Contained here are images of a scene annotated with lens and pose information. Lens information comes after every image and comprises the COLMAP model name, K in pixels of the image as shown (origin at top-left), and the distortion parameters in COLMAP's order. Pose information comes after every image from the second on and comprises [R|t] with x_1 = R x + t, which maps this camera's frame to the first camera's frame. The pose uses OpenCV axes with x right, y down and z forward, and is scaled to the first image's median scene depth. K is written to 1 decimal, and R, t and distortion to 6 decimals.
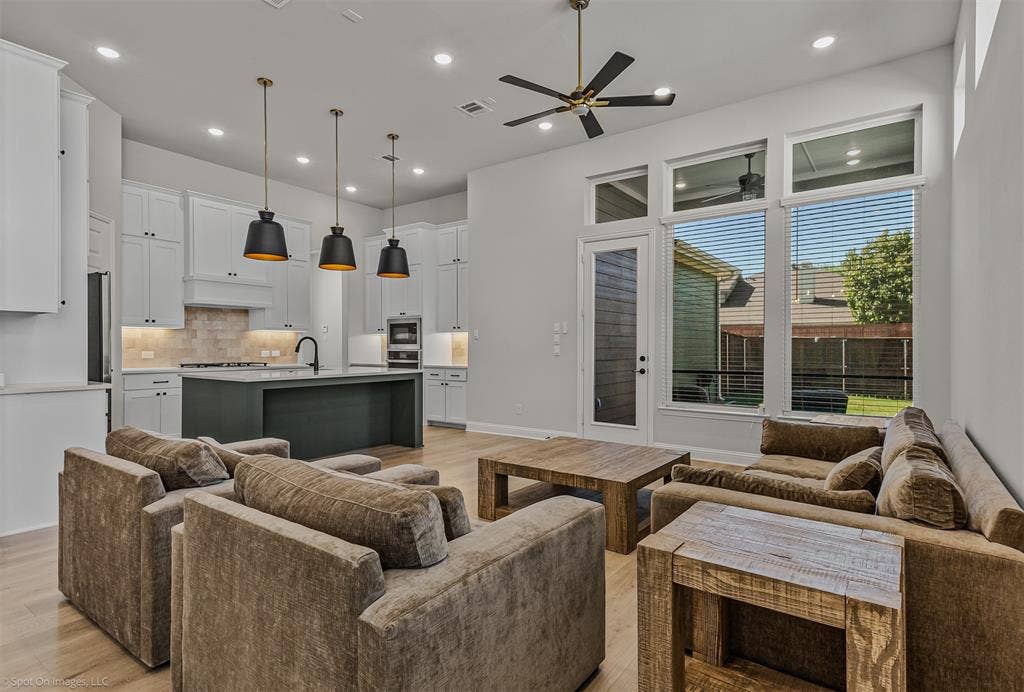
lens RADIAL K [[523.9, 0, 512.0], [0, 523.9, 346.0], [0, 0, 1]] dist [0.013343, 0.000134]
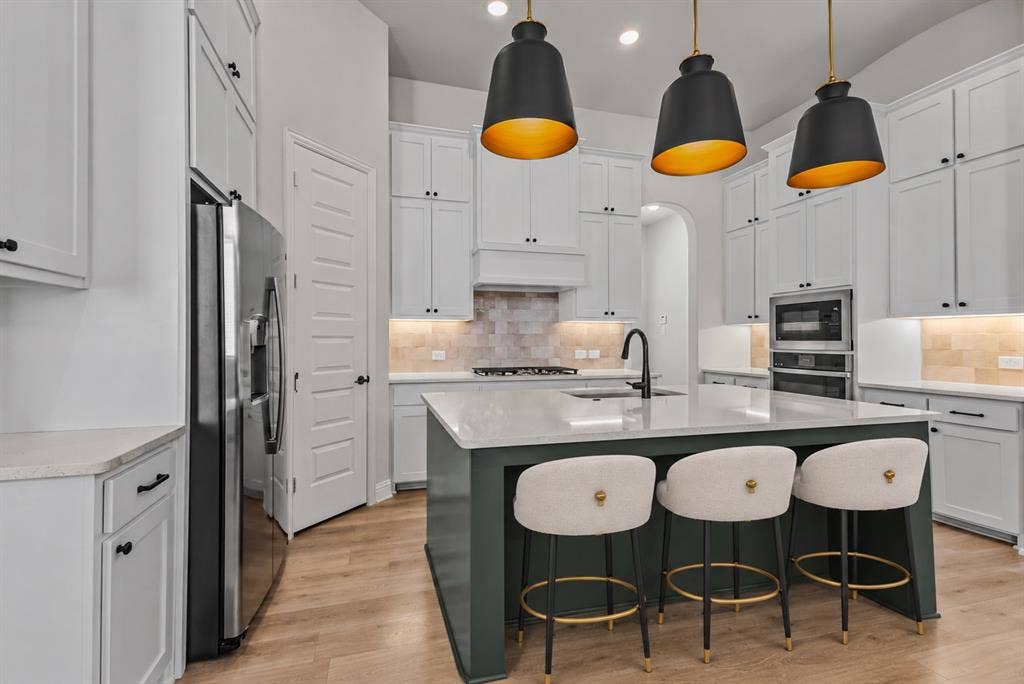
lens RADIAL K [[468.8, 0, 512.0], [0, 468.8, 342.0], [0, 0, 1]] dist [0.022528, -0.000191]
pose [[0.794415, 0.002920, -0.607368, -0.165427], [0.000595, 0.999984, 0.005584, -0.005713], [0.607375, -0.004797, 0.794401, 0.460738]]
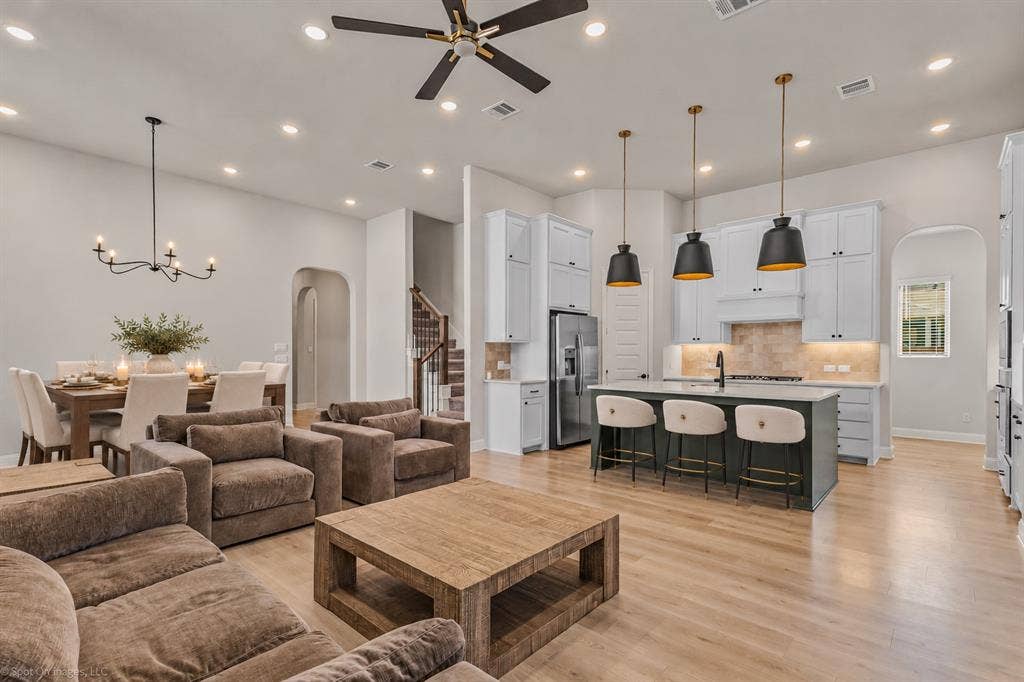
lens RADIAL K [[468.8, 0, 512.0], [0, 468.8, 341.0], [0, 0, 1]] dist [0.022528, -0.000191]
pose [[-0.070469, -0.030939, -0.997034, 0.386842], [-0.003491, 0.999520, -0.030769, -0.005875], [0.997508, 0.001313, -0.070543, 0.544046]]
